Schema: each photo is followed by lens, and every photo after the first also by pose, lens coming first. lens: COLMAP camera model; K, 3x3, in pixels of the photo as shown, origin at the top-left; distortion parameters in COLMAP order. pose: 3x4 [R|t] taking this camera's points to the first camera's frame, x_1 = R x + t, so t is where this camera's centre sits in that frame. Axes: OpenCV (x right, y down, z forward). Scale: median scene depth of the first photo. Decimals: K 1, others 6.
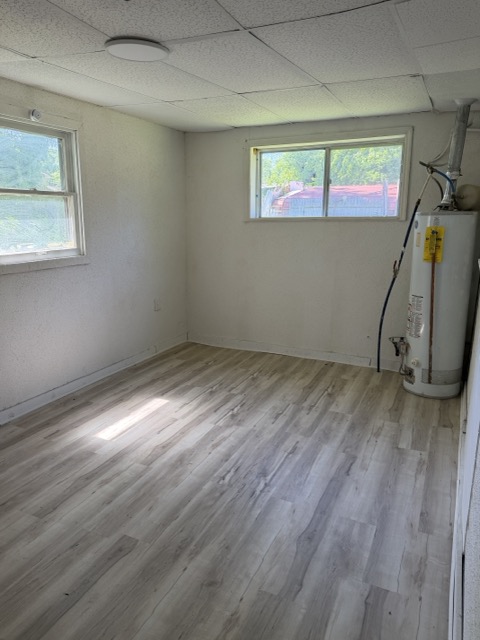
lens RADIAL K [[457.3, 0, 239.7], [0, 457.3, 316.4], [0, 0, 1]] dist [0.055505, -0.046833]
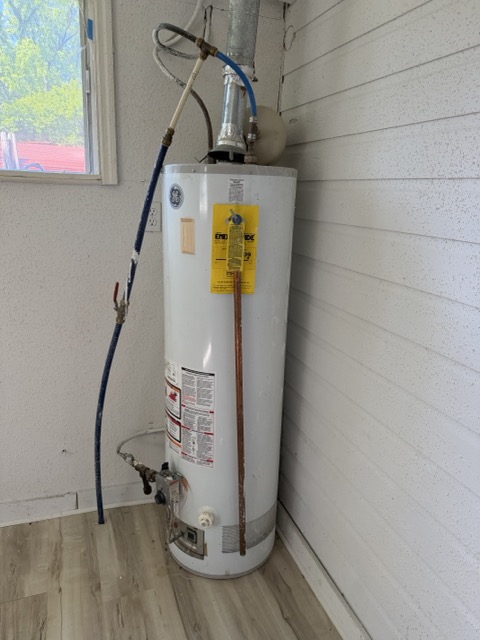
lens RADIAL K [[457.3, 0, 235.2], [0, 457.3, 318.7], [0, 0, 1]] dist [0.055505, -0.046833]
pose [[0.704175, -0.172427, 0.688772, 0.131421], [0.118678, 0.985001, 0.125253, -0.137286], [-0.700038, -0.006458, 0.714076, 0.672662]]
